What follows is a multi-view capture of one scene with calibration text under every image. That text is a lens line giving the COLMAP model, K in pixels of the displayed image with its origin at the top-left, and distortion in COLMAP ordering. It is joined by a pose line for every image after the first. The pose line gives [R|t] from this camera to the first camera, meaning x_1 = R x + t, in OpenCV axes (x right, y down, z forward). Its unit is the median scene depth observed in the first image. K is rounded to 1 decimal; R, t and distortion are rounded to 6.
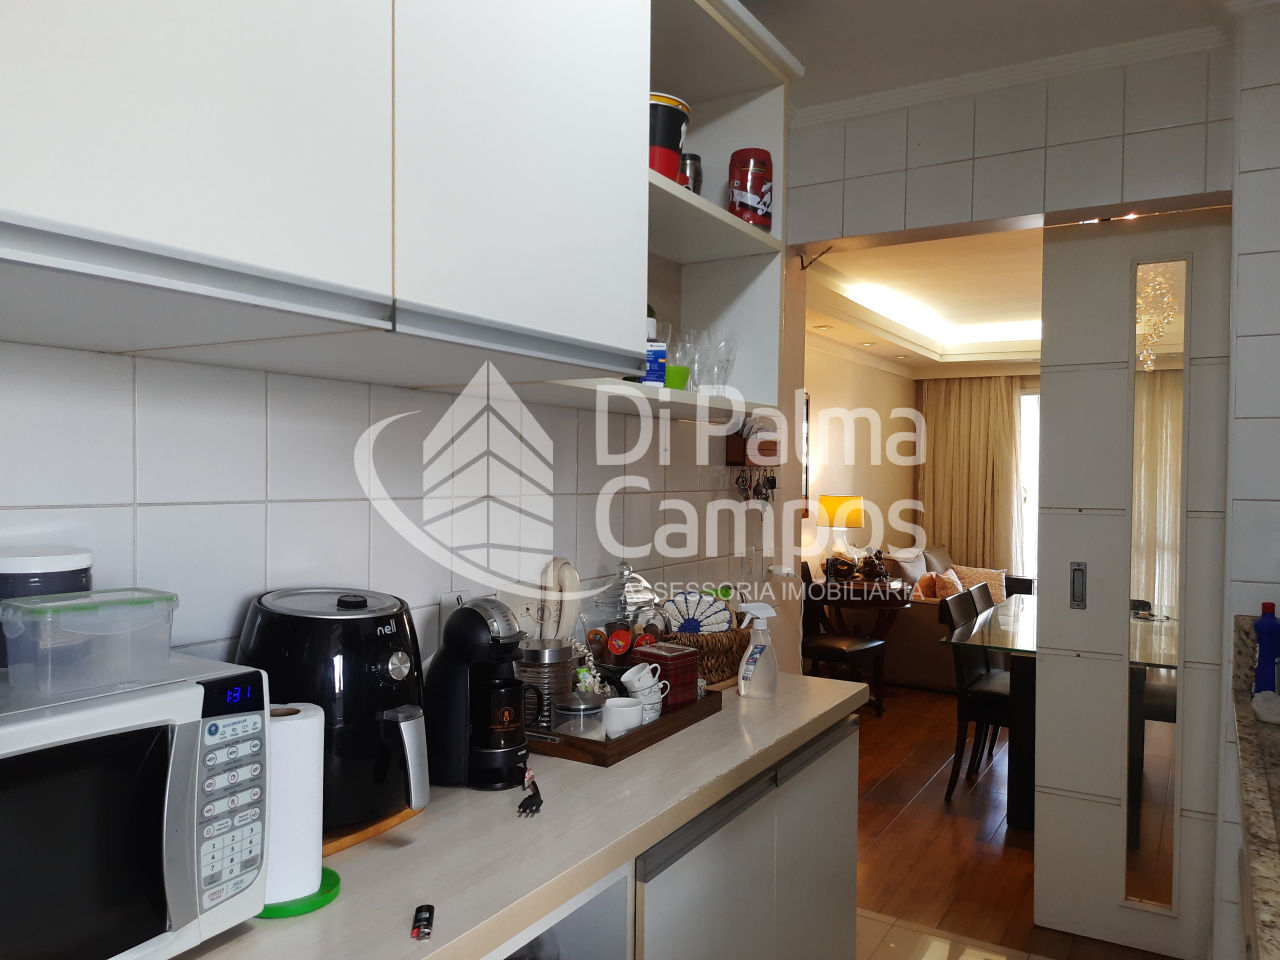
lens RADIAL K [[941.7, 0, 644.0], [0, 941.7, 485.3], [0, 0, 1]] dist [0.069363, -0.002625]
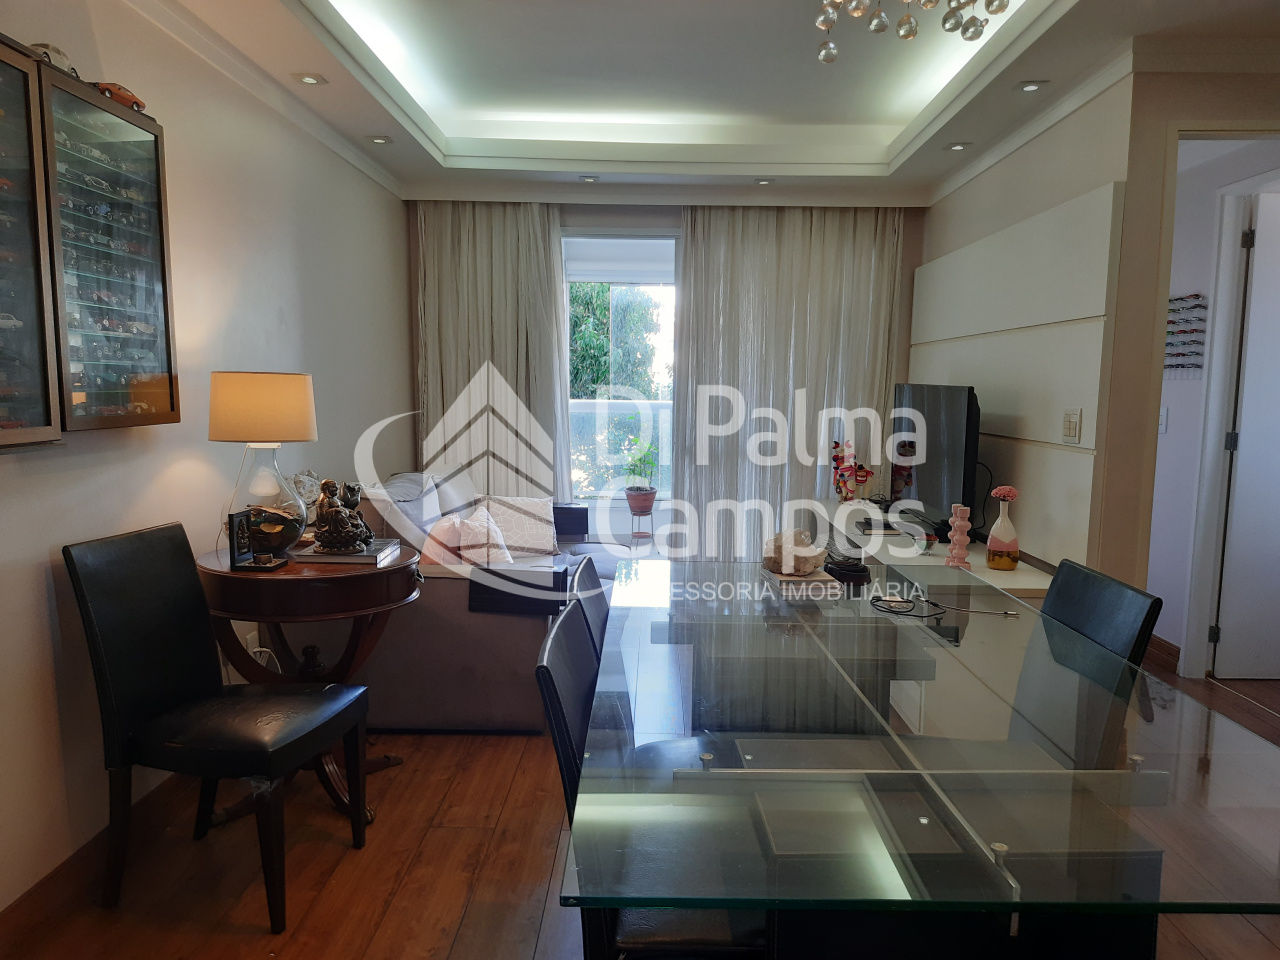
lens RADIAL K [[941.7, 0, 647.0], [0, 941.7, 487.3], [0, 0, 1]] dist [0.069363, -0.002625]
pose [[0.861900, -0.058705, 0.503668, 0.103580], [0.010589, 0.995143, 0.097869, 0.017736], [-0.506968, -0.079020, 0.858335, 0.389837]]
